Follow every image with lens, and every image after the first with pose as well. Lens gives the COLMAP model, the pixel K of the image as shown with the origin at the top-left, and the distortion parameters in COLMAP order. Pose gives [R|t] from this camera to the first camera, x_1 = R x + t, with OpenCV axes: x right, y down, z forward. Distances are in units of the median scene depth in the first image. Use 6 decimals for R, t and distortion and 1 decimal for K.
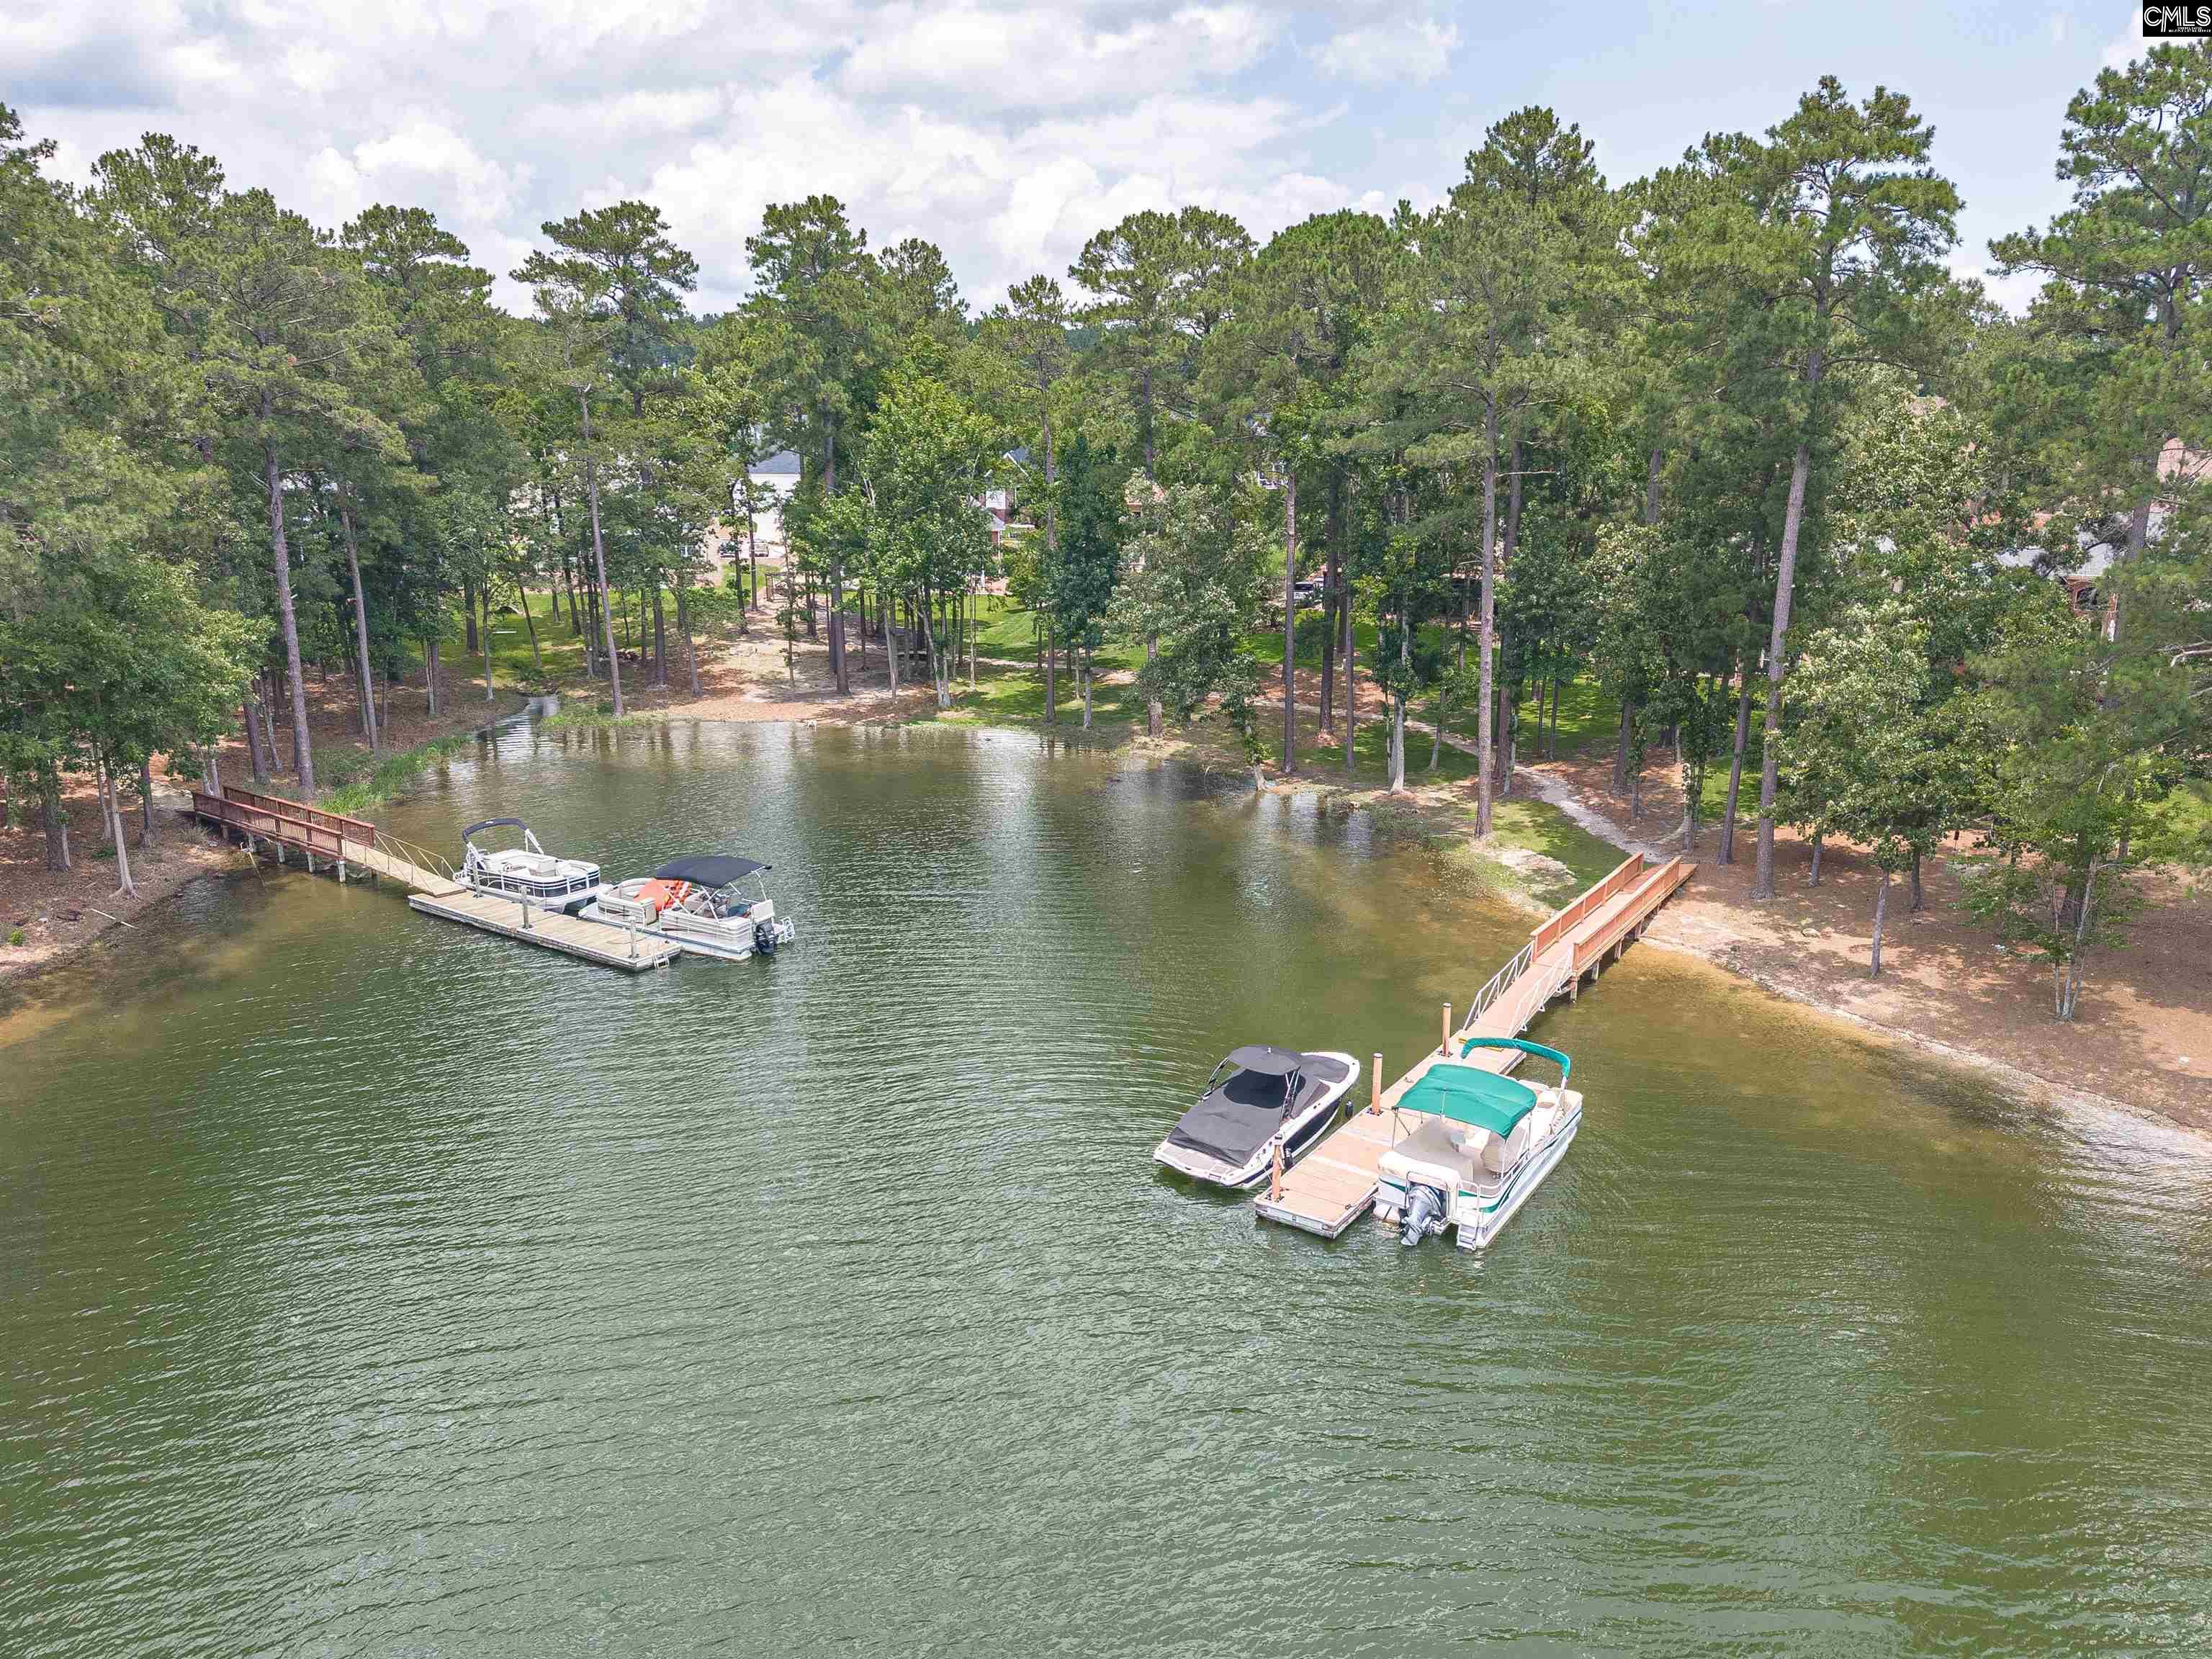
lens RADIAL K [[1528.2, 0, 1106.5], [0, 1528.2, 829.7], [0, 0, 1]] dist [-0.007817, -0.033211]
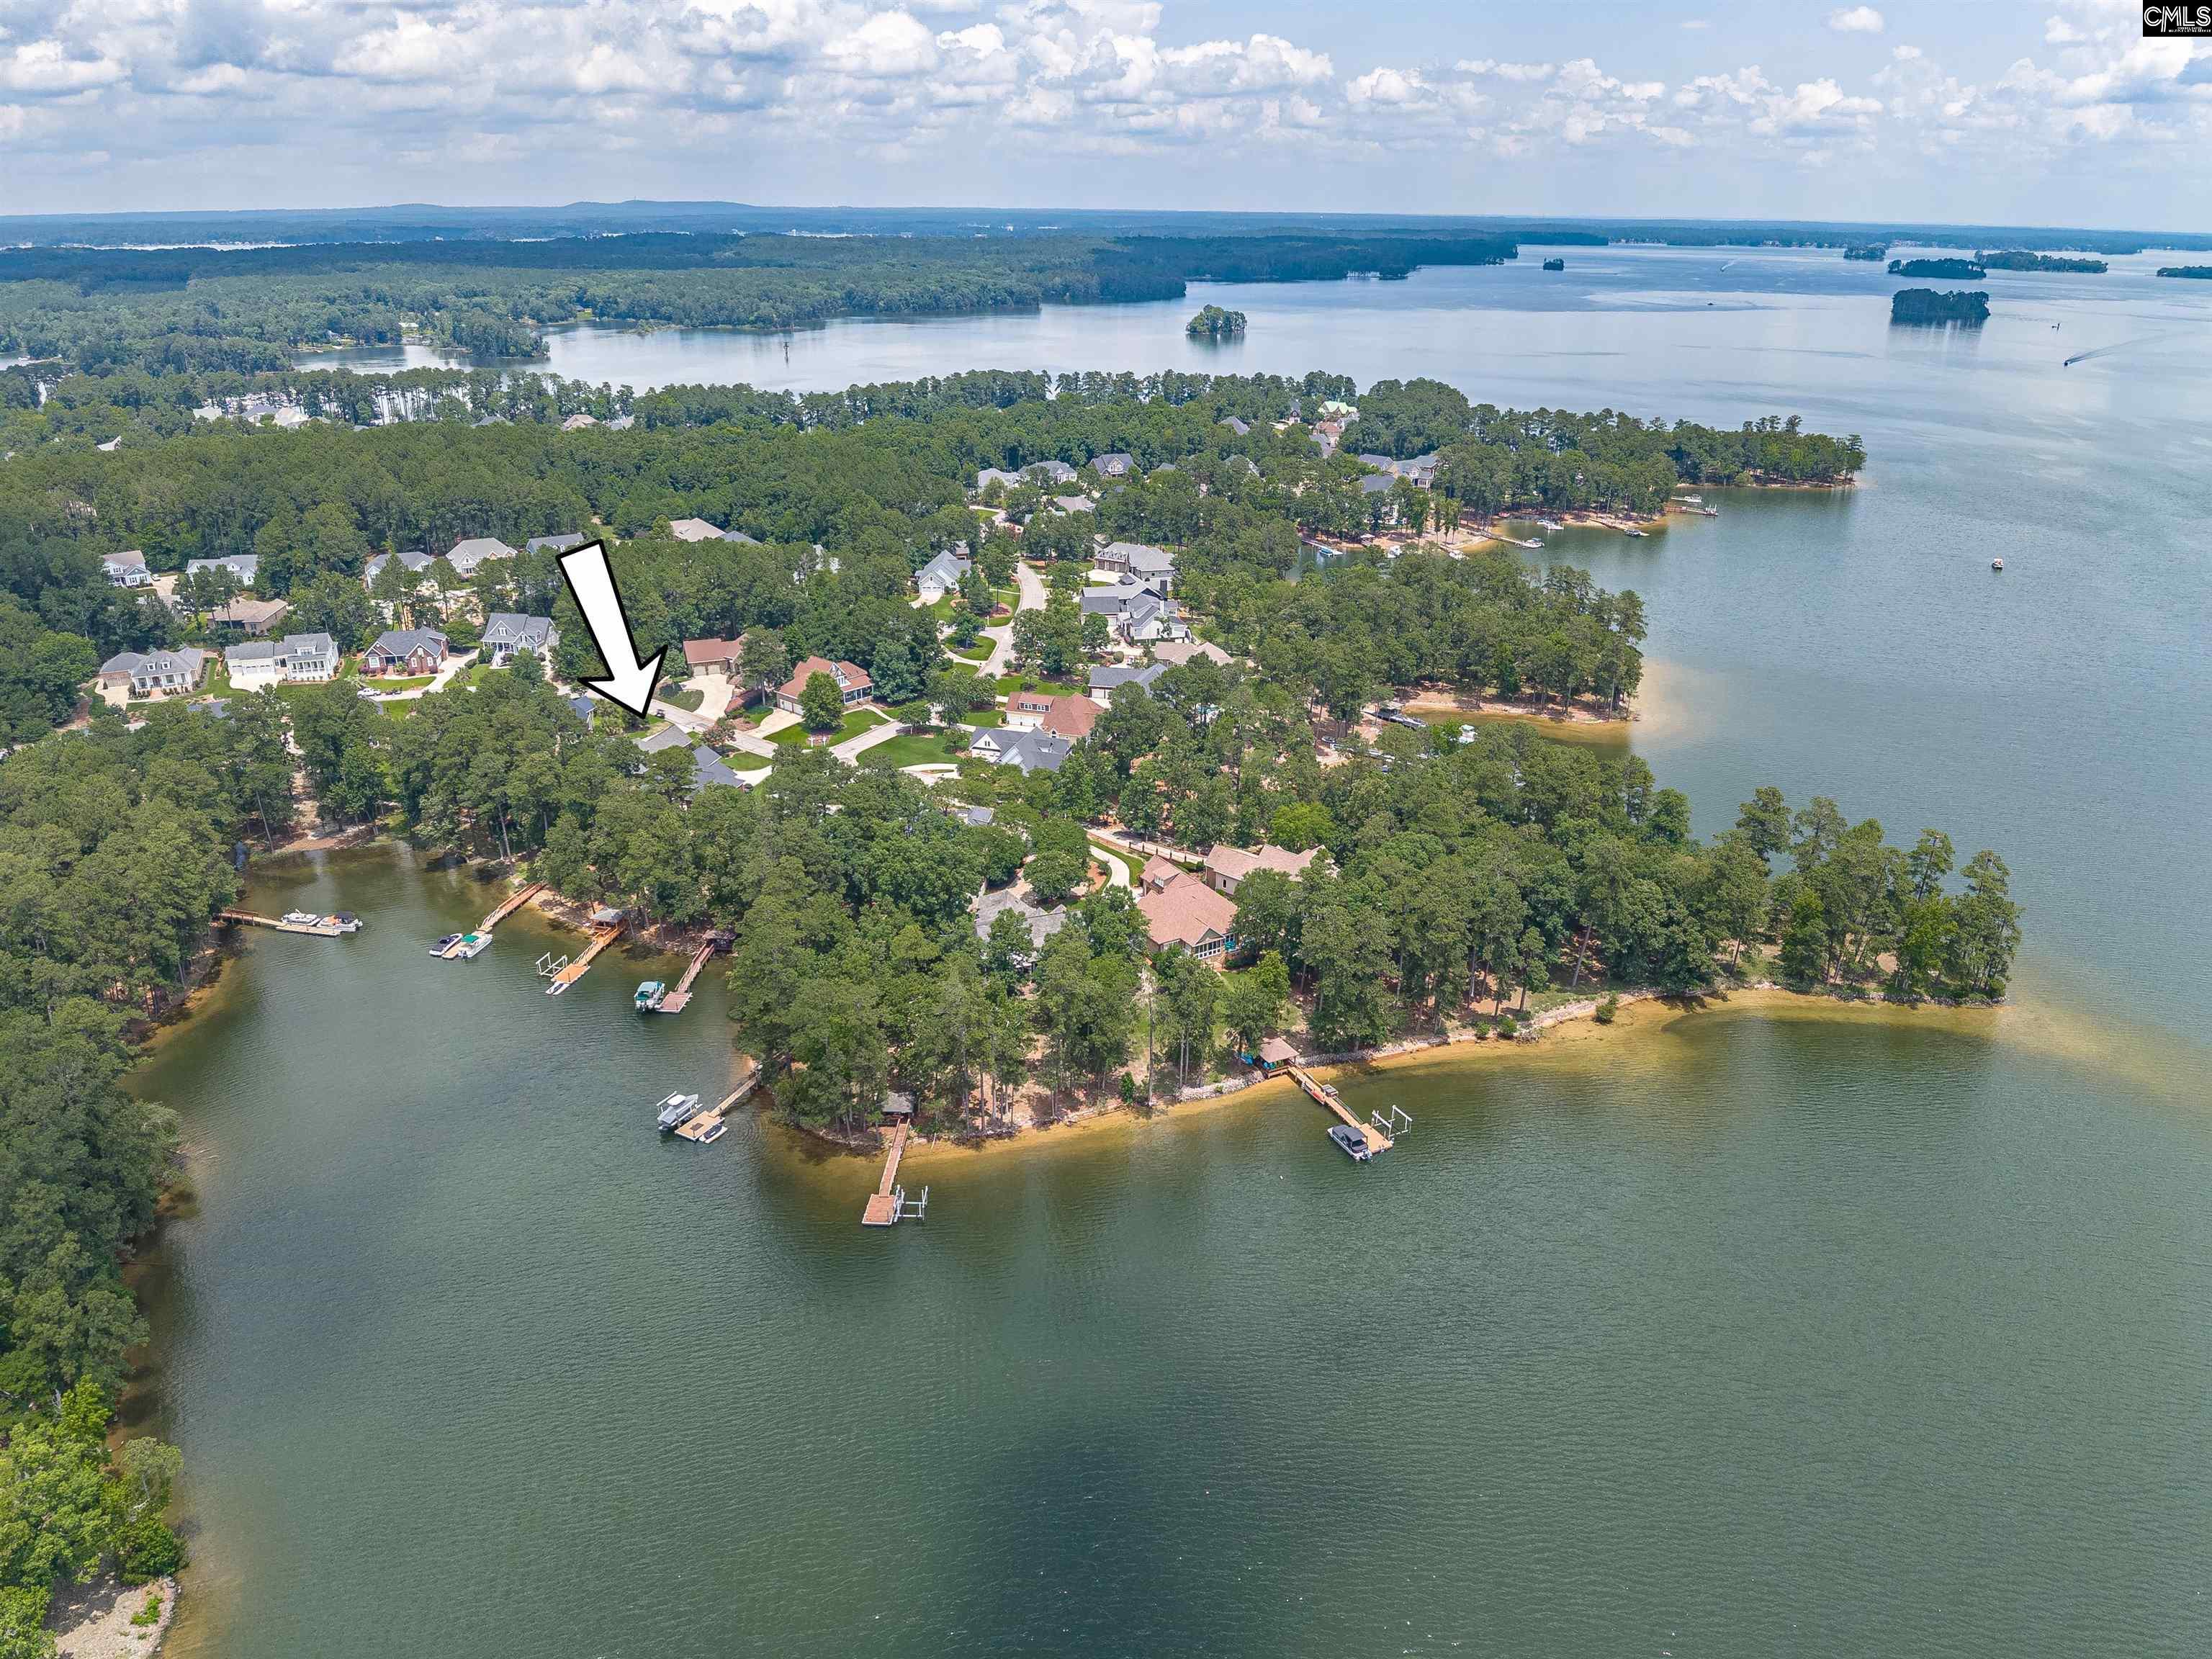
lens RADIAL K [[1528.2, 0, 1101.8], [0, 1528.2, 826.8], [0, 0, 1]] dist [-0.007817, -0.033211]
pose [[0.932837, -0.136986, 0.333240, 0.335828], [0.086173, 0.982887, 0.162813, -0.632908], [-0.349841, -0.123162, 0.928678, -3.345493]]
